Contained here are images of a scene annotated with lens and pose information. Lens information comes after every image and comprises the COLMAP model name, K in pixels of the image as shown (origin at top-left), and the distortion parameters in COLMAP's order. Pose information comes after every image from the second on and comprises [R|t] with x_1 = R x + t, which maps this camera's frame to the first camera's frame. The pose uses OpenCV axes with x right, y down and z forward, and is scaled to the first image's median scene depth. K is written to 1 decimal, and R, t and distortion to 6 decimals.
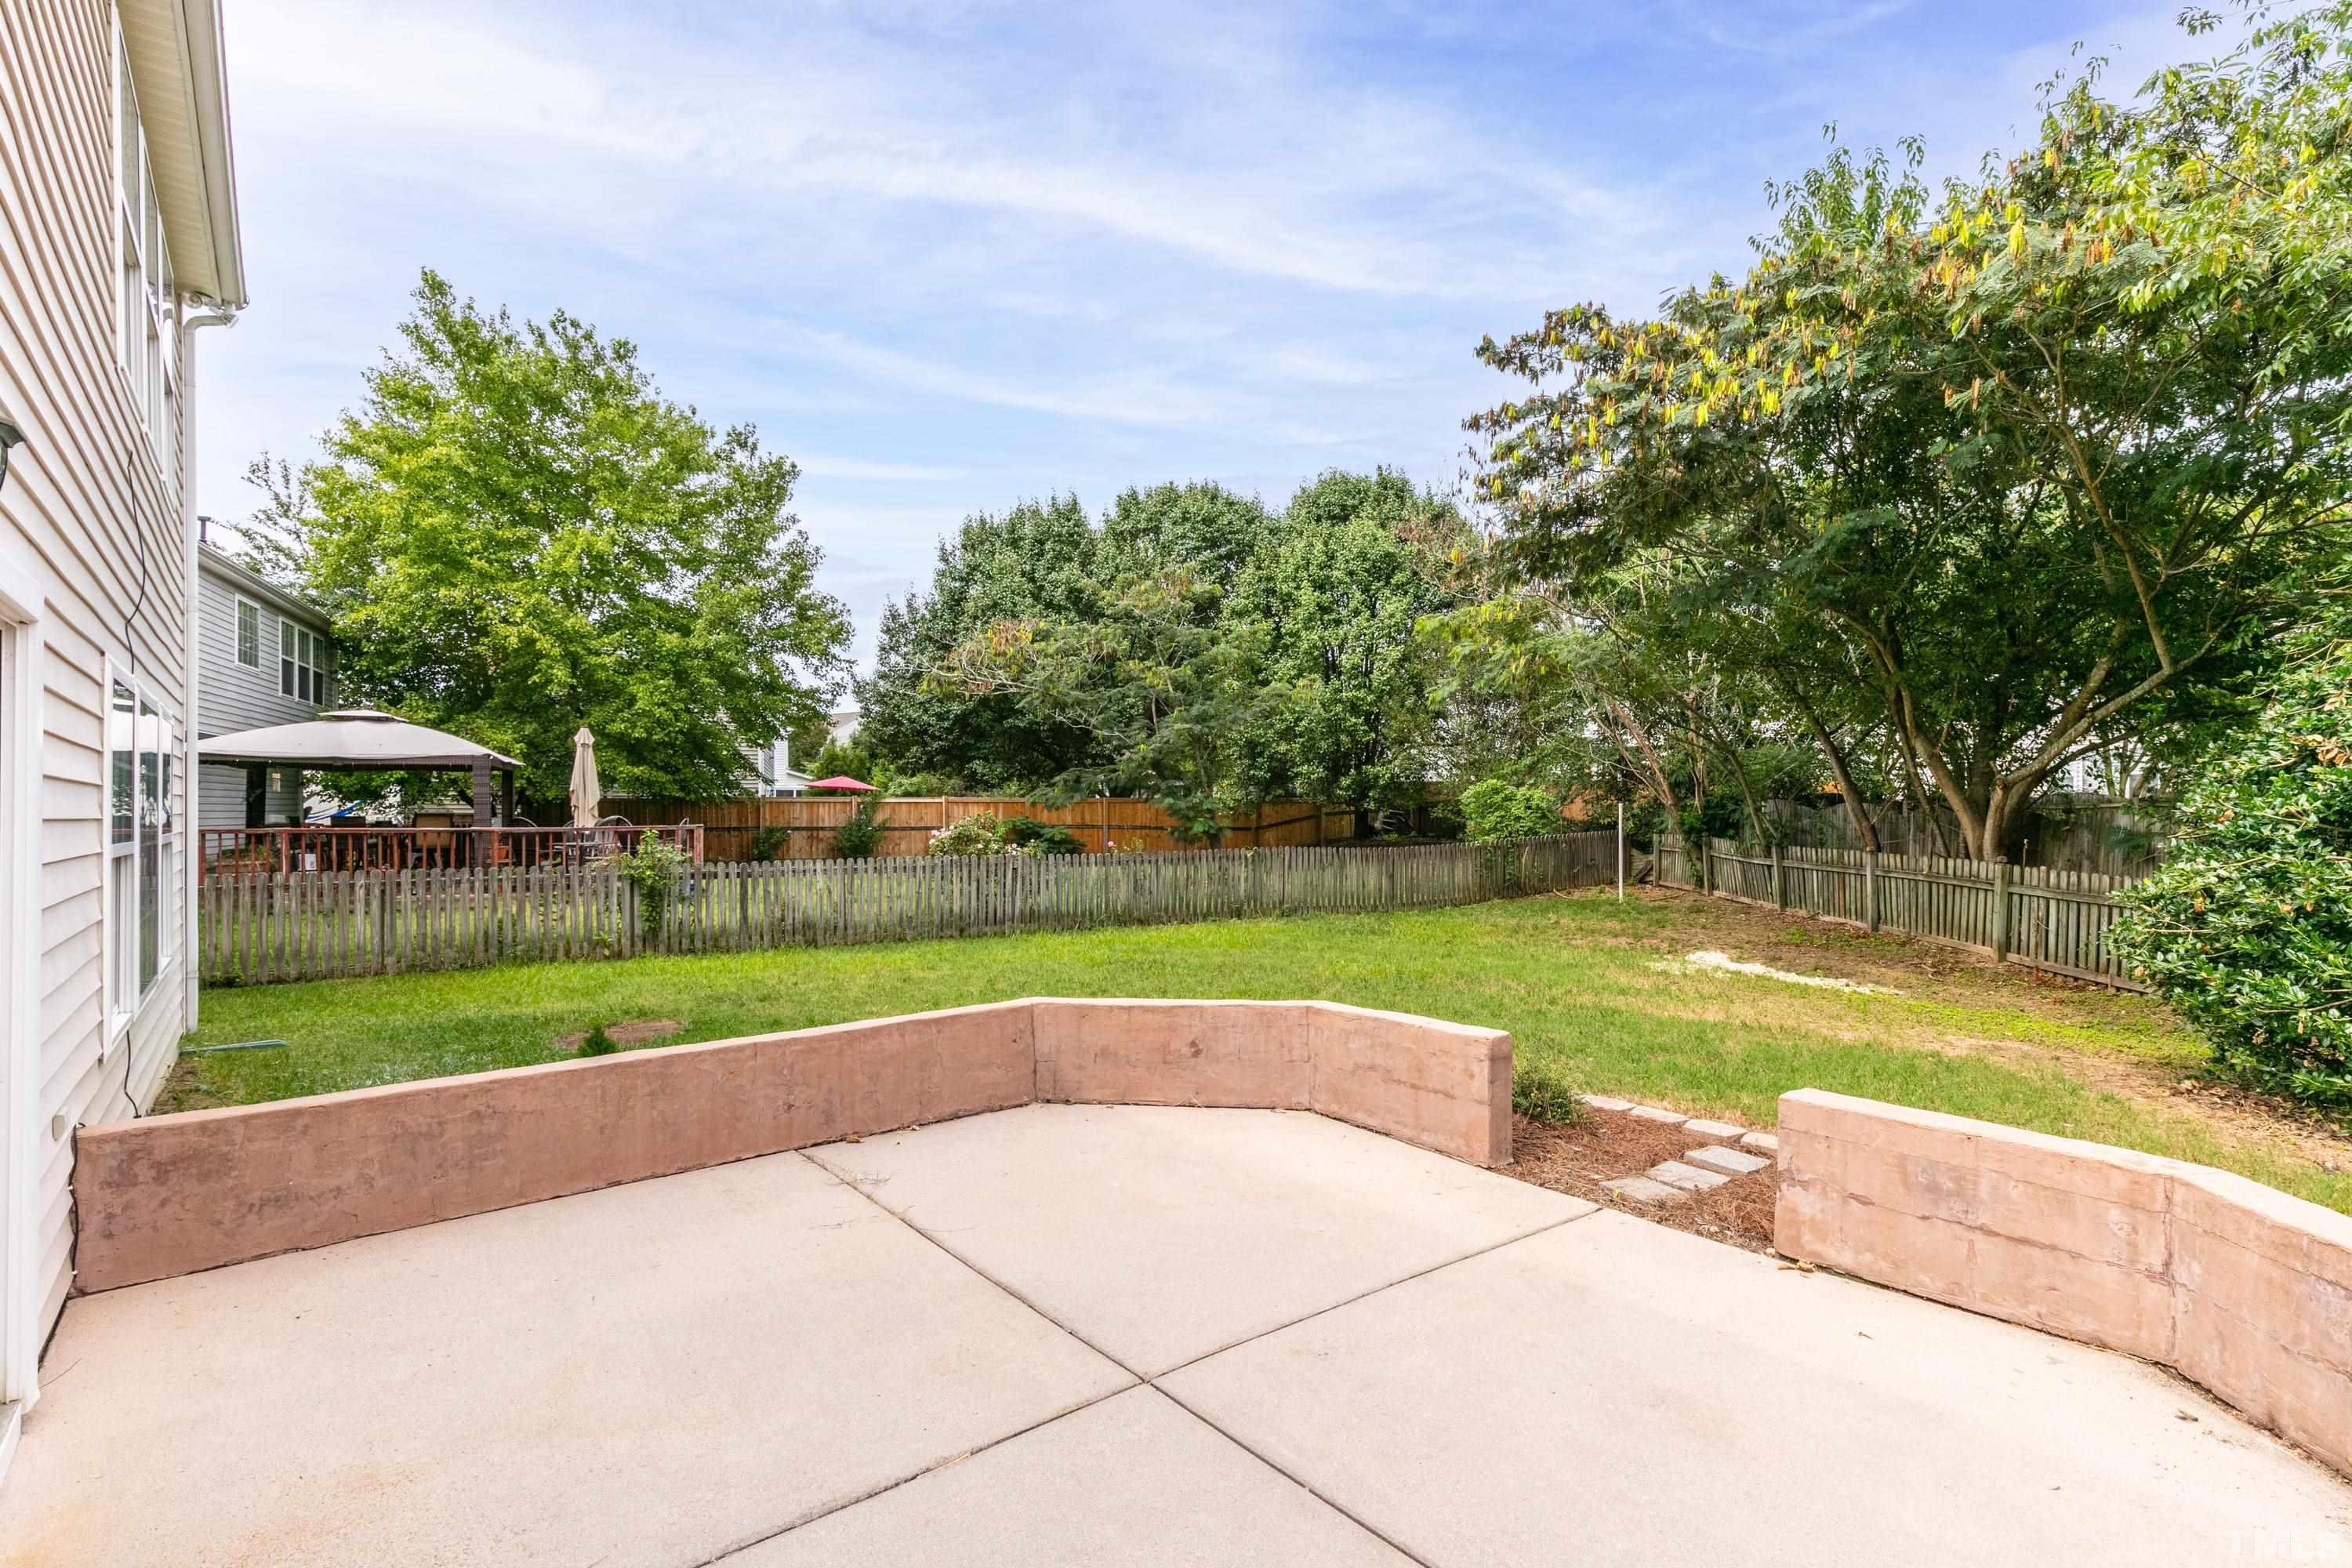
lens RADIAL K [[1100.5, 0, 1198.3], [0, 1100.5, 811.6], [0, 0, 1]] dist [0.001356, 0.000515]
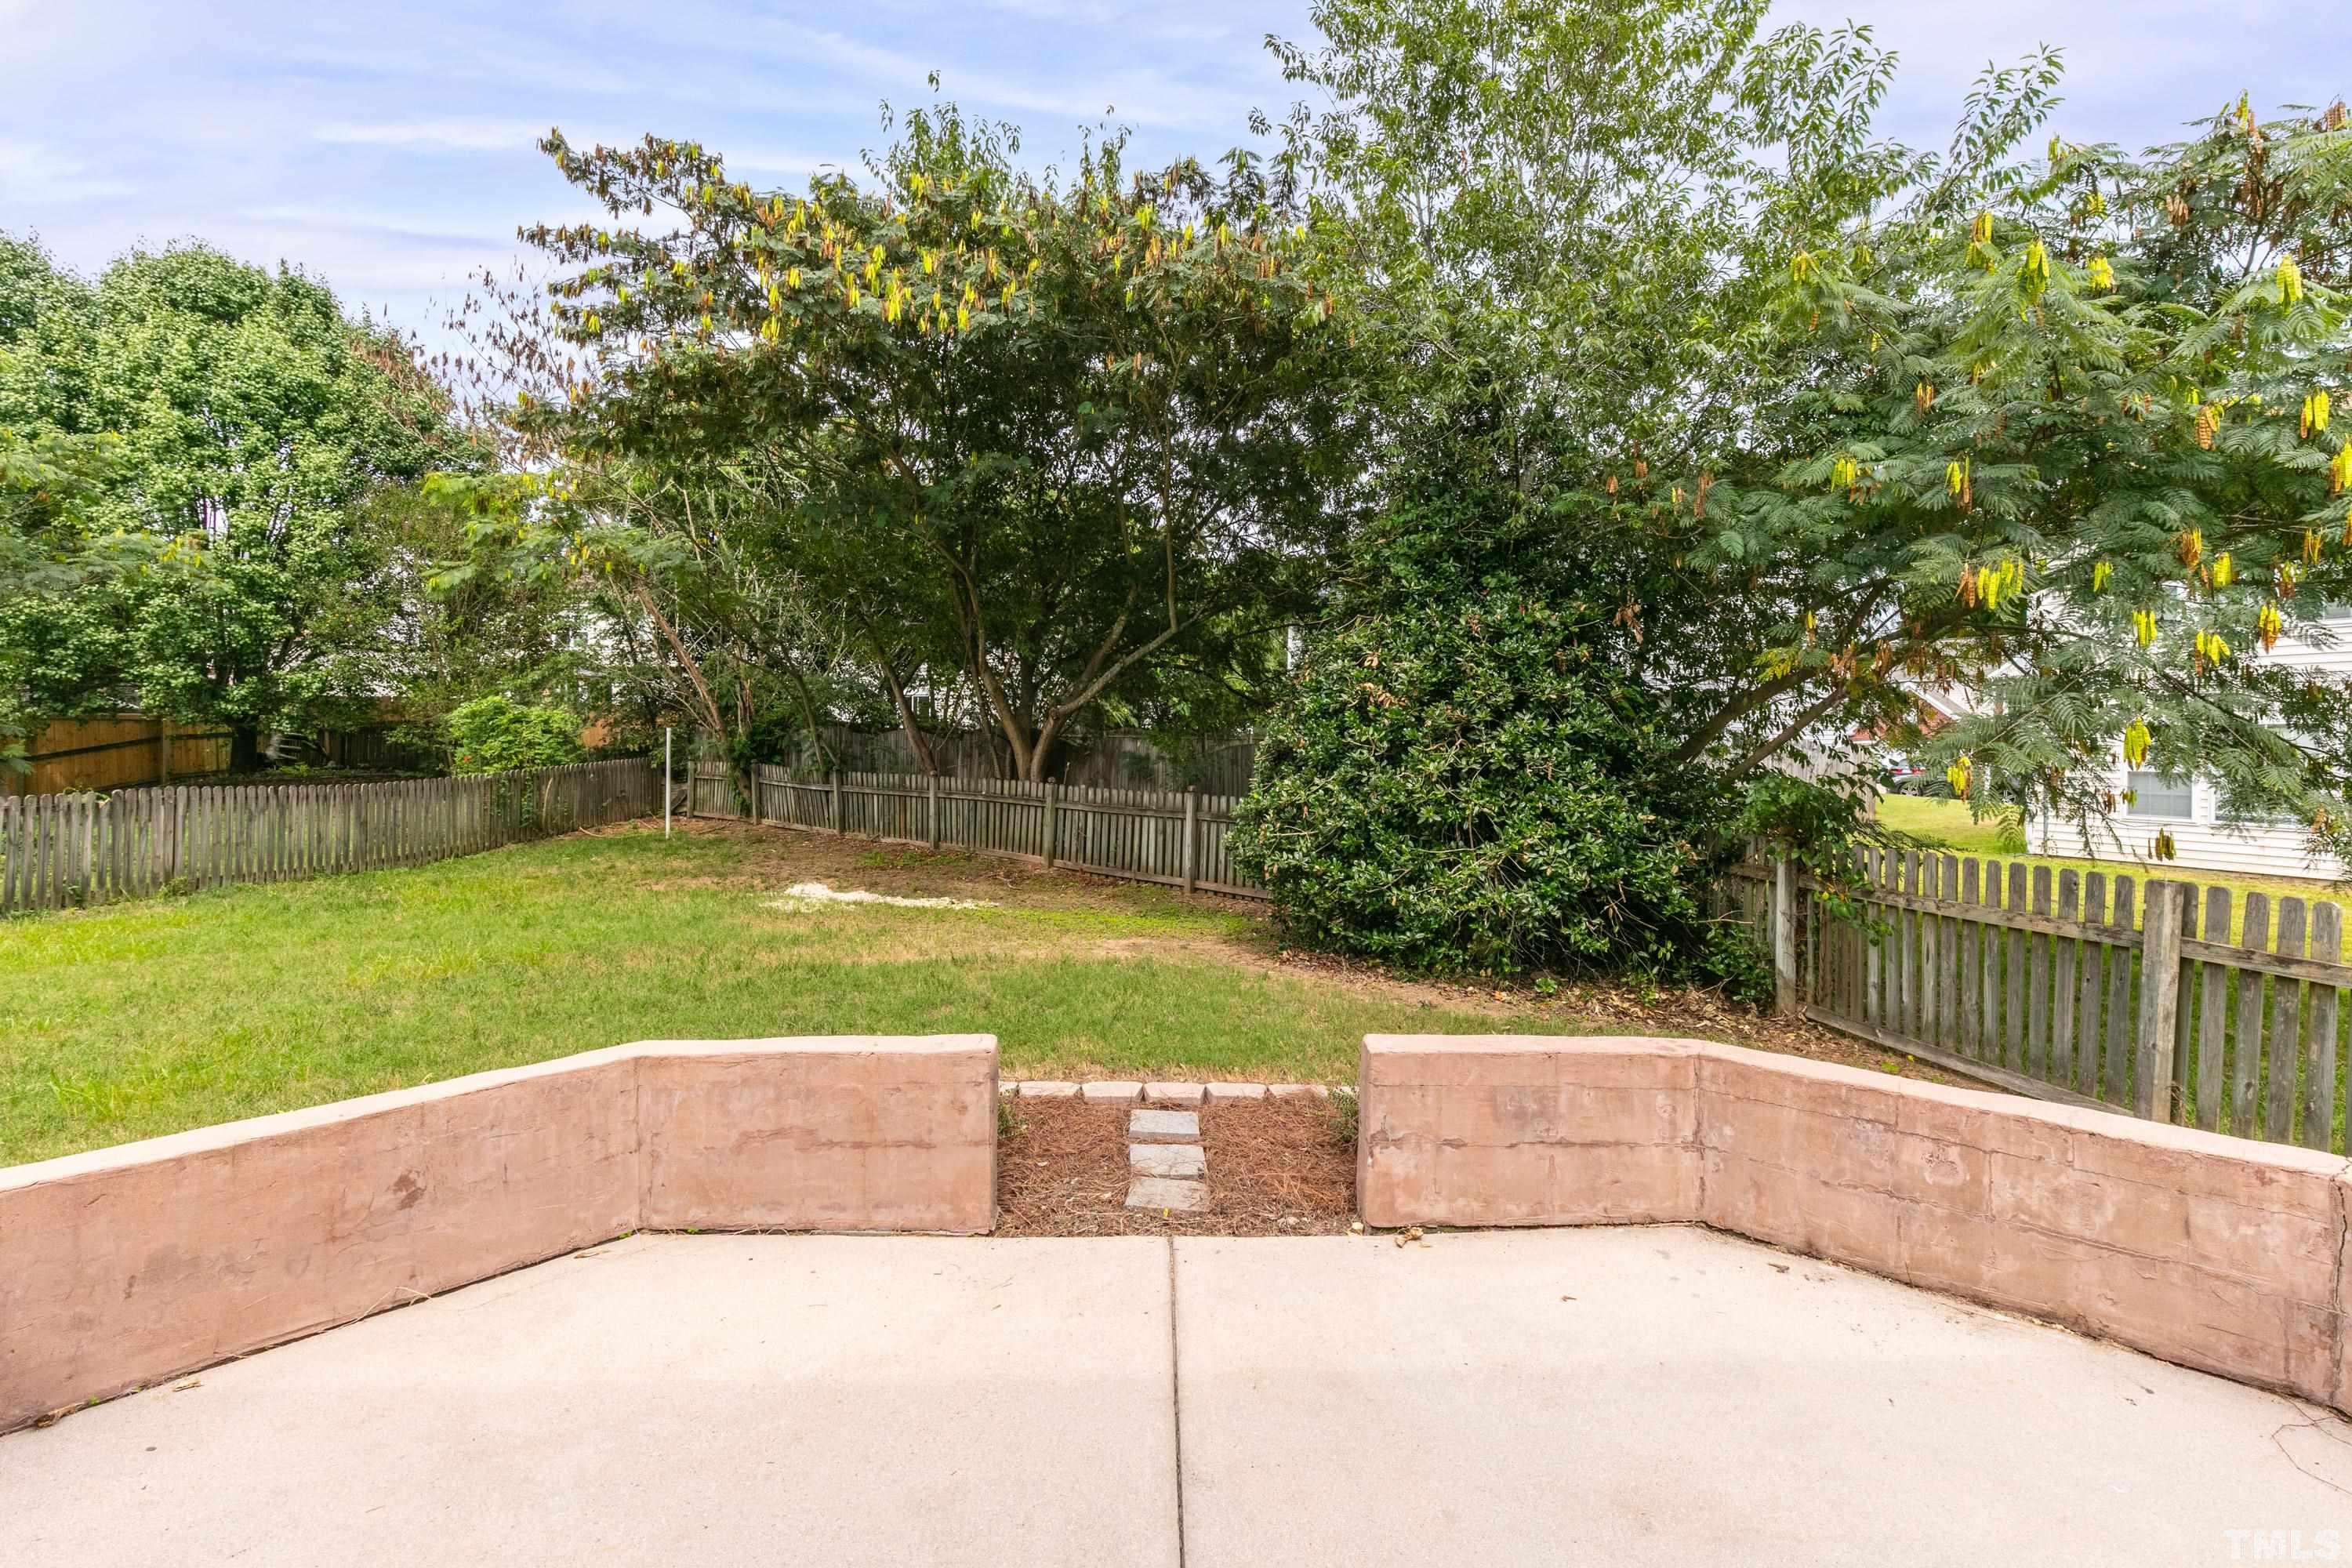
lens RADIAL K [[1067.8, 0, 1175.7], [0, 1067.8, 747.1], [0, 0, 1]] dist [0.007919, -0.000708]
pose [[0.607504, -0.000014, 0.794316, -0.078183], [-0.006293, 0.999969, 0.004831, 0.001894], [-0.794292, -0.007934, 0.607485, 0.177895]]
